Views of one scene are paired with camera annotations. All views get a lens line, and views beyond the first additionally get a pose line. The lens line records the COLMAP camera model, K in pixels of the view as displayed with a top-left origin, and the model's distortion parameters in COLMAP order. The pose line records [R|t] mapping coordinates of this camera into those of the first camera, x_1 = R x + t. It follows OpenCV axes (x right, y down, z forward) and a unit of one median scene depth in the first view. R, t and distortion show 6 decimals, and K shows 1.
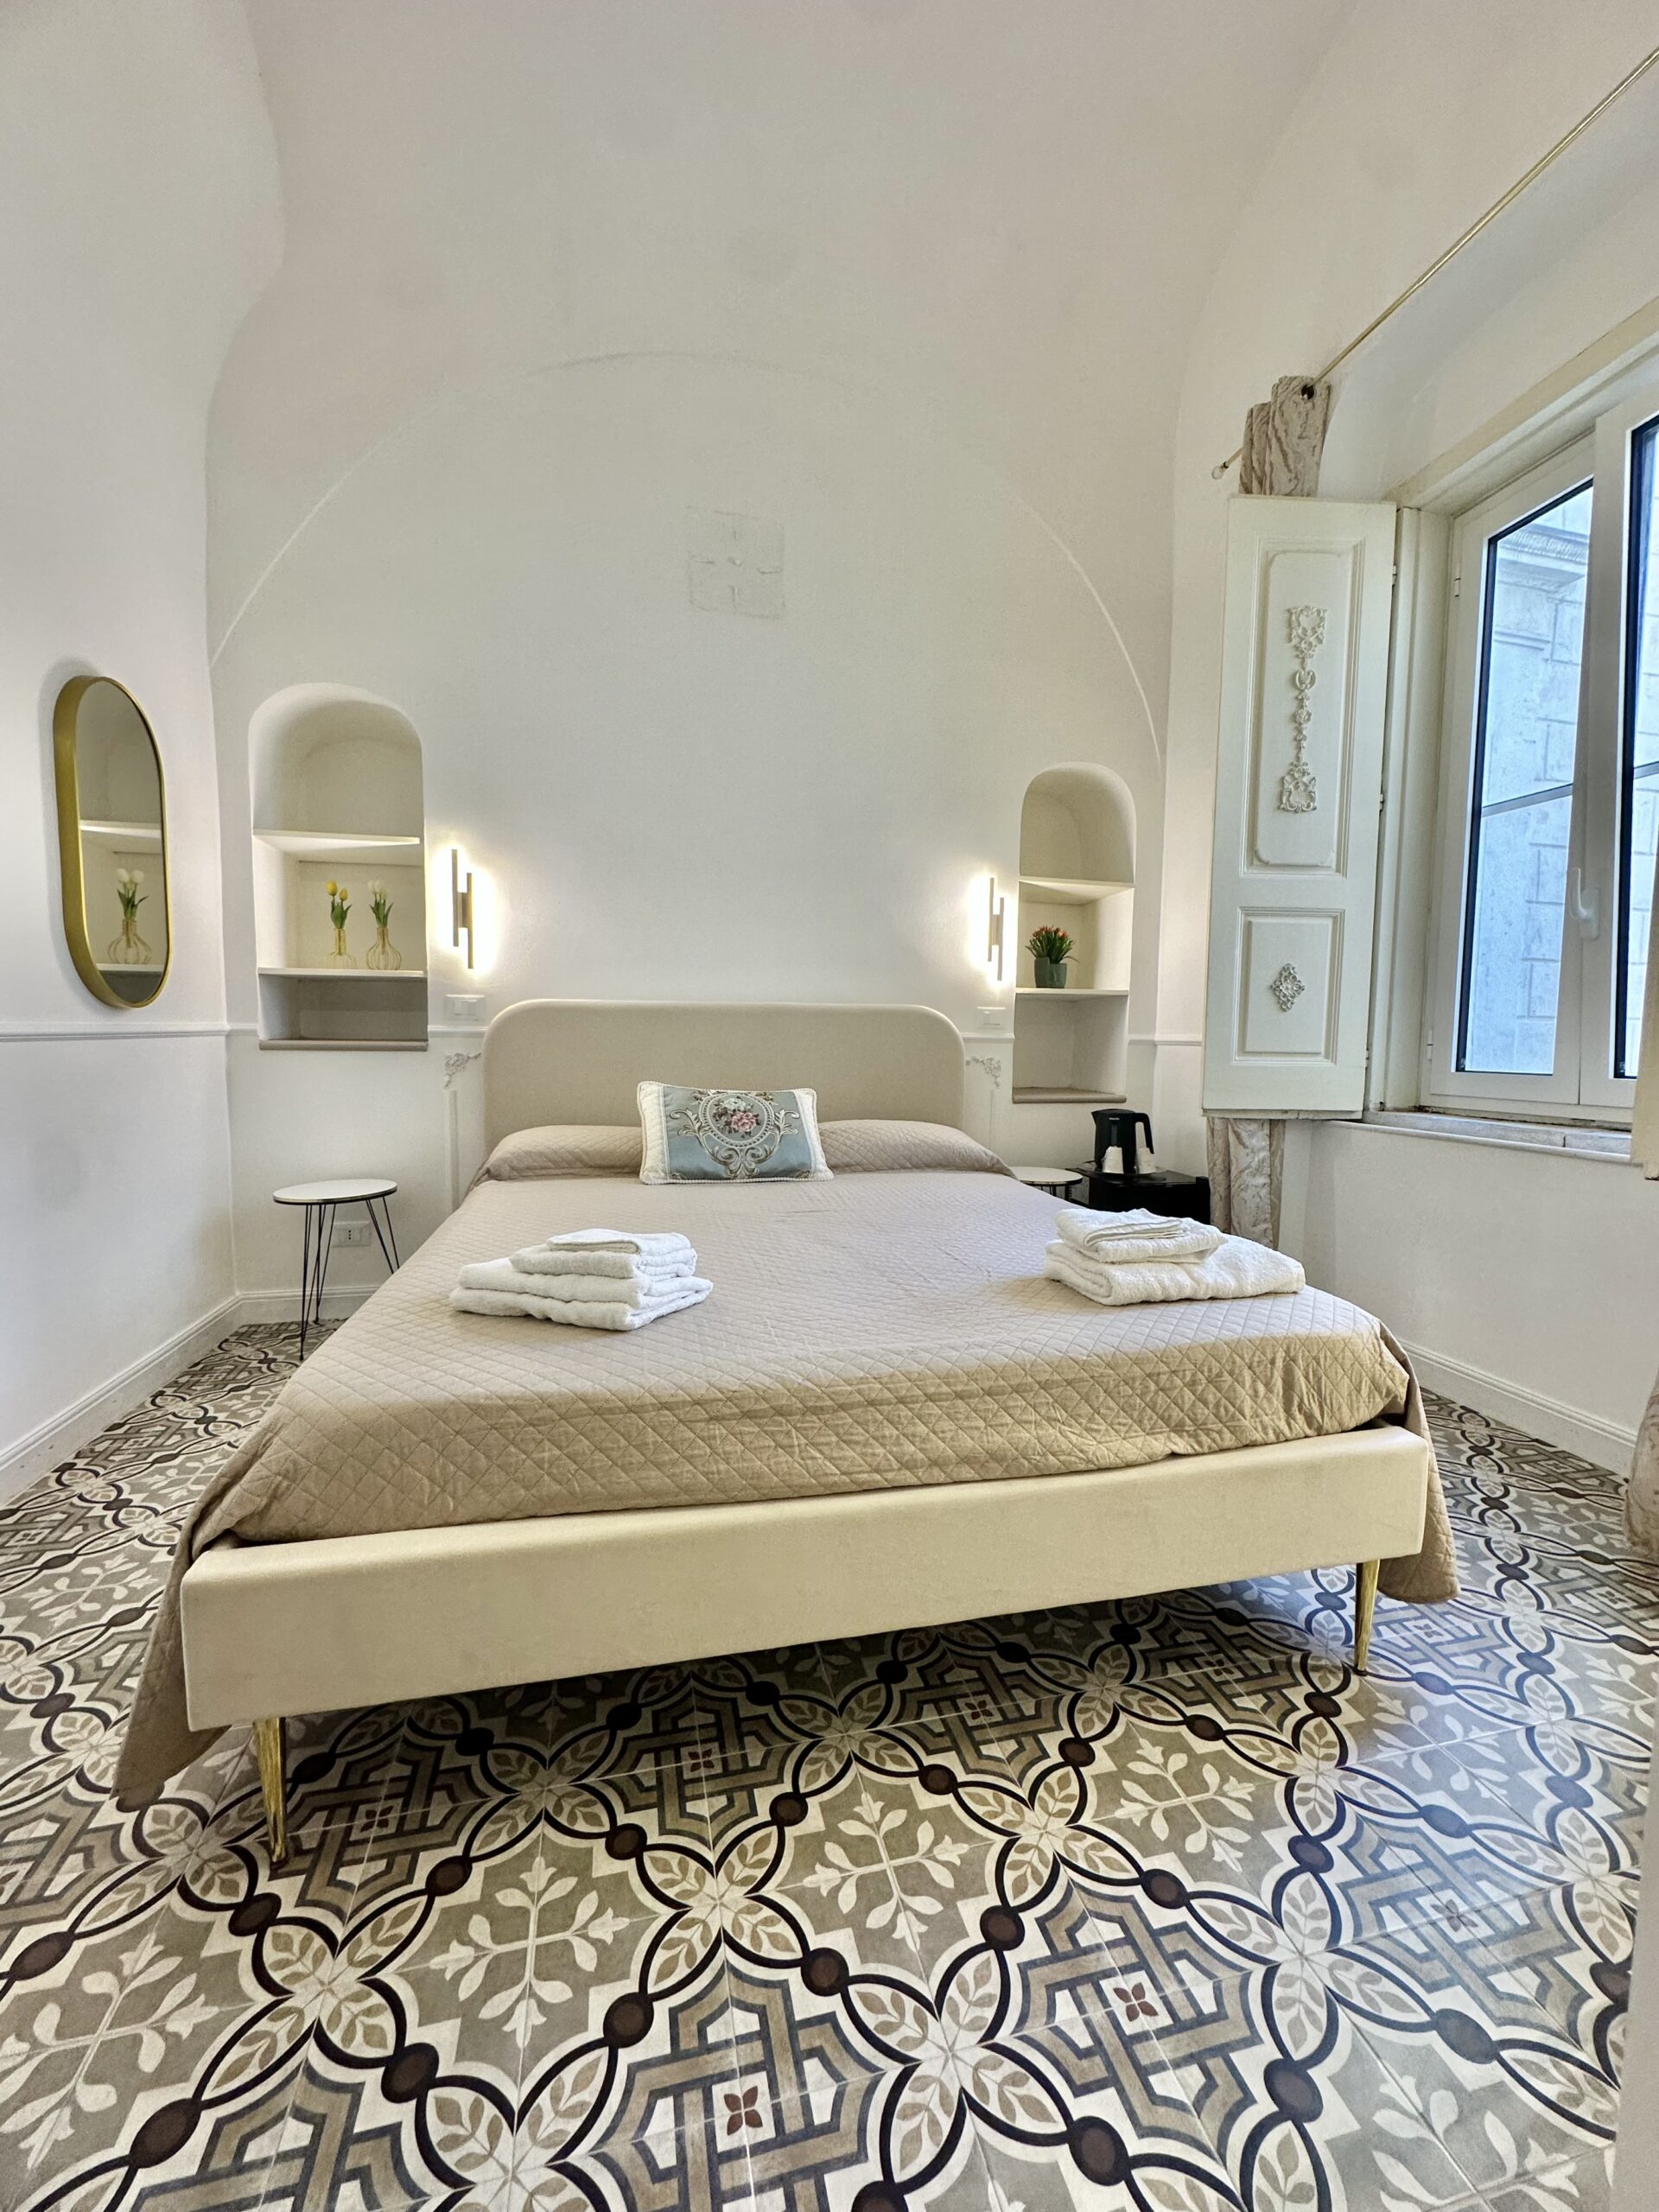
lens RADIAL K [[889.8, 0, 839.6], [0, 889.8, 1106.1], [0, 0, 1]] dist [0.000137, -0.001371]
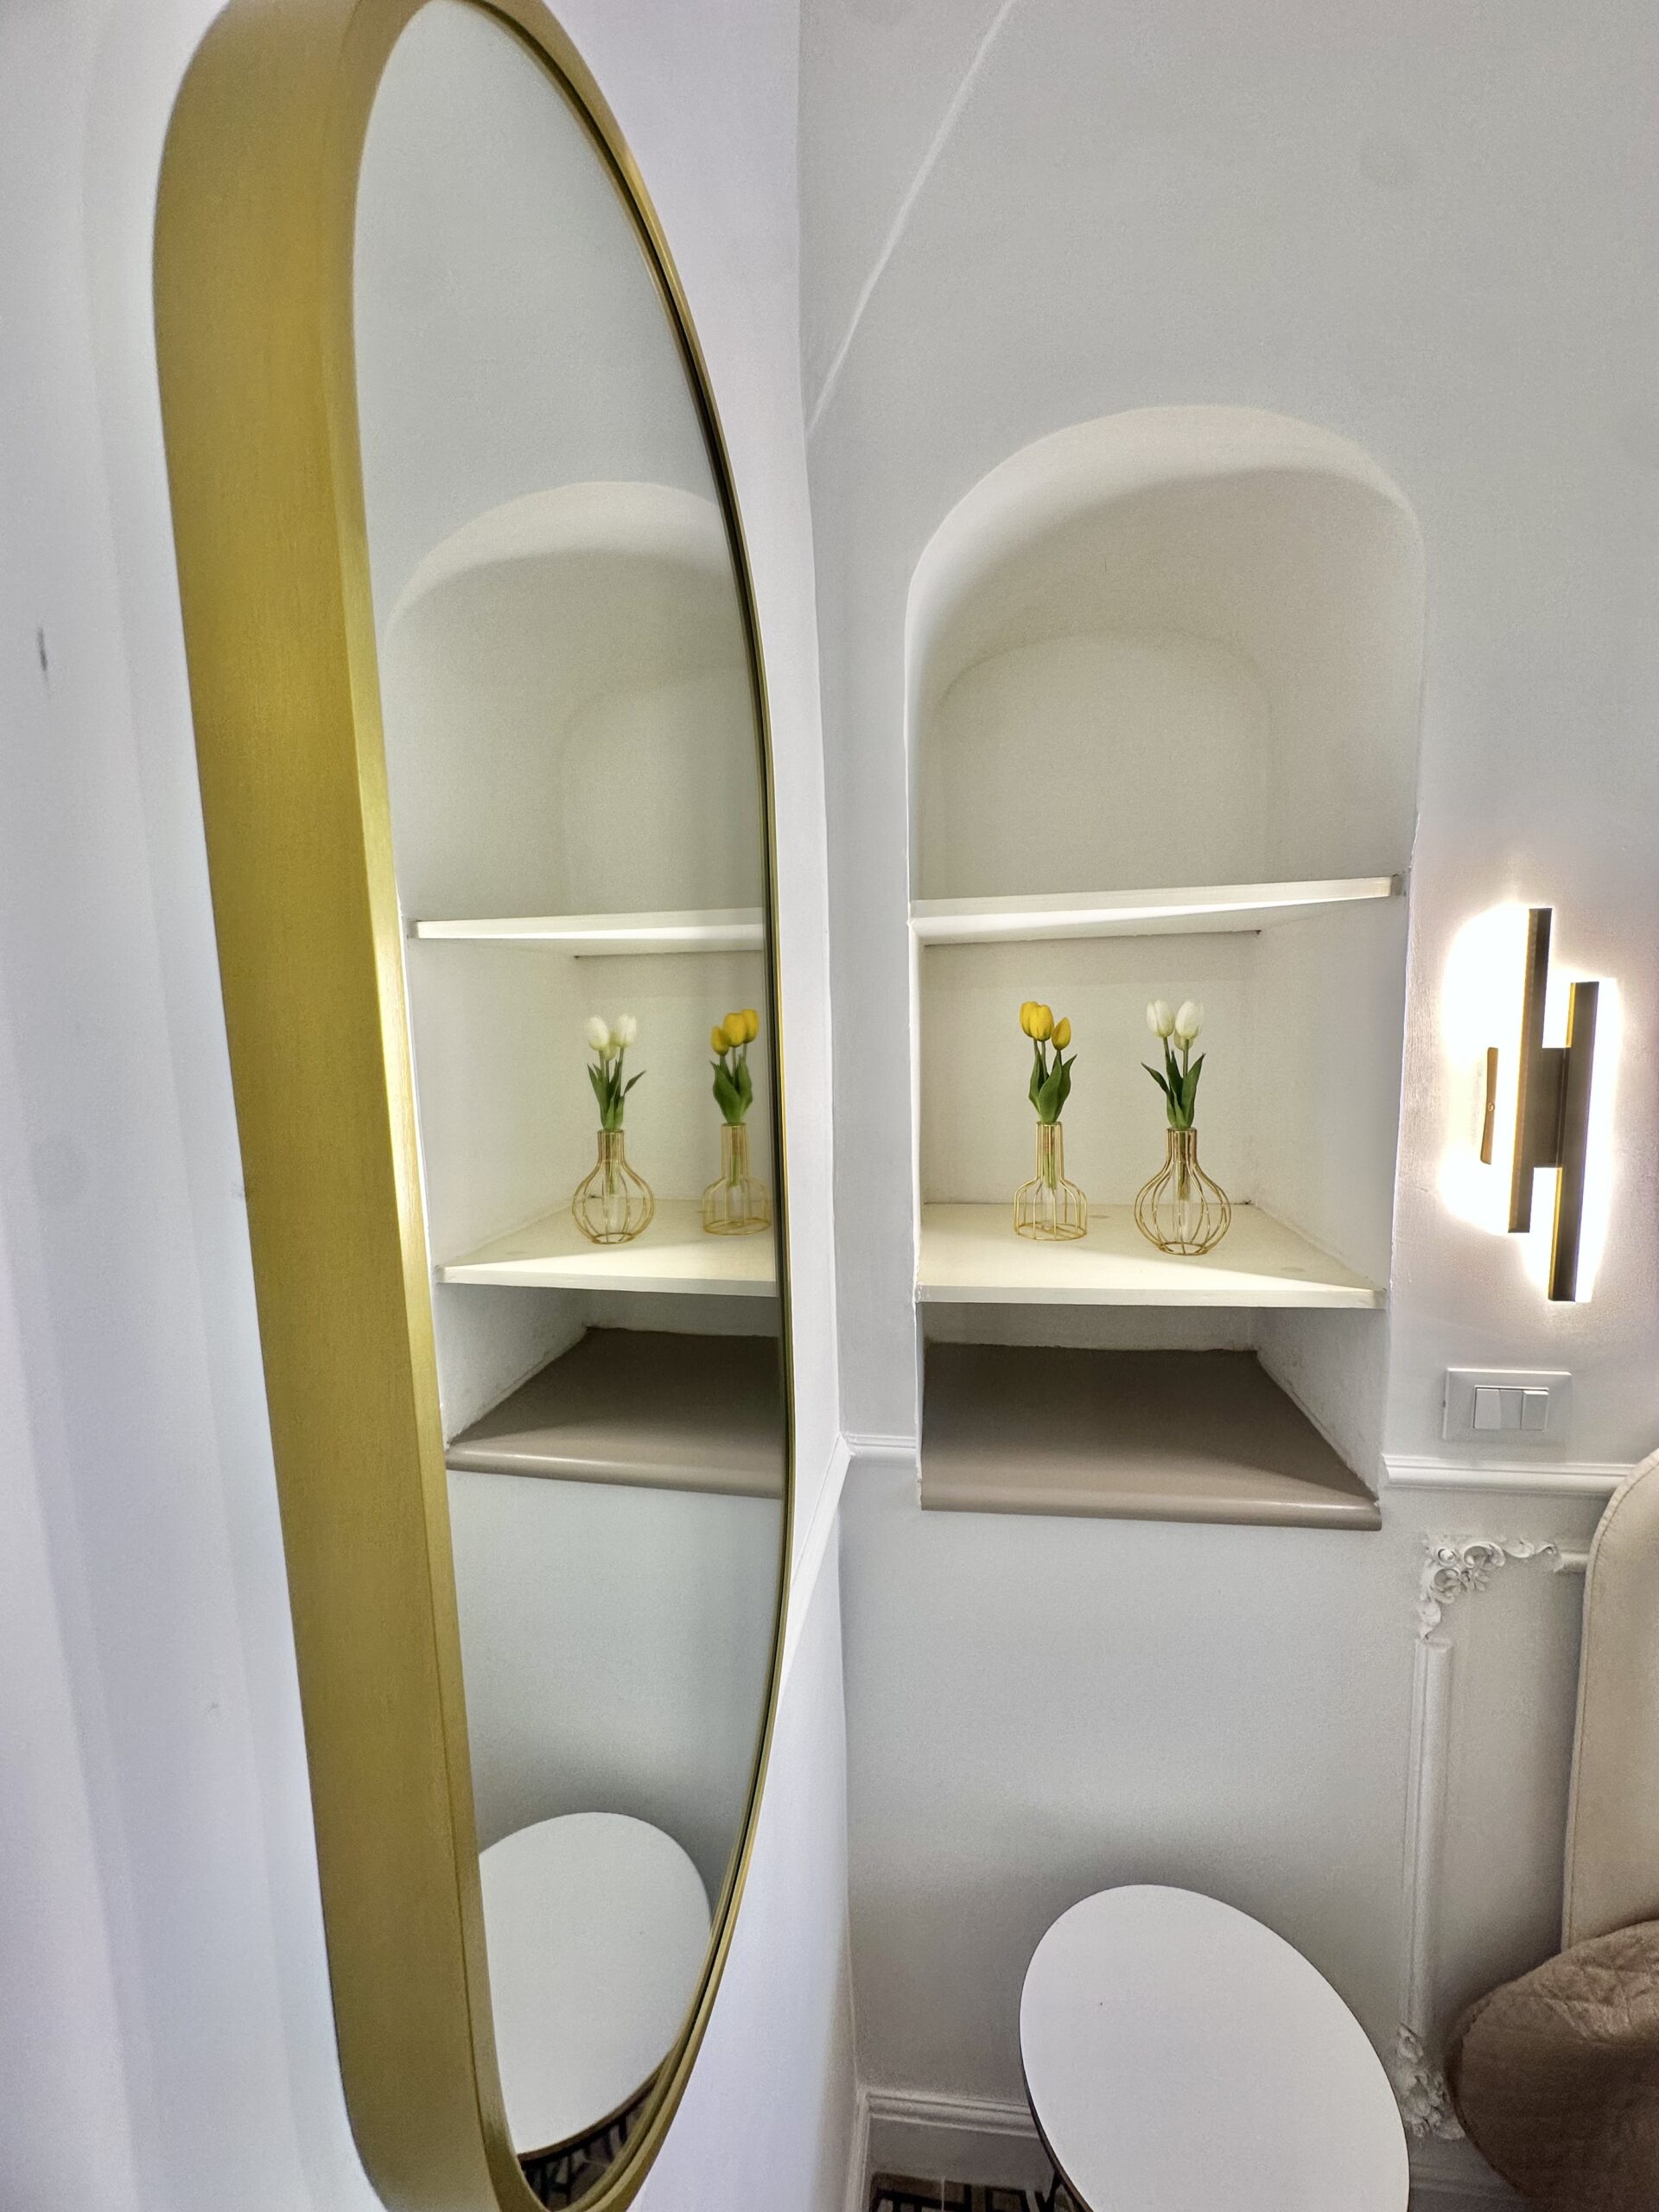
lens RADIAL K [[889.8, 0, 830.4], [0, 889.8, 1113.0], [0, 0, 1]] dist [0.000137, -0.001371]
pose [[0.922546, 0.009356, -0.385774, -0.530946], [0.003837, 0.999434, 0.033417, -0.230223], [0.385869, -0.032309, 0.921988, 0.640026]]
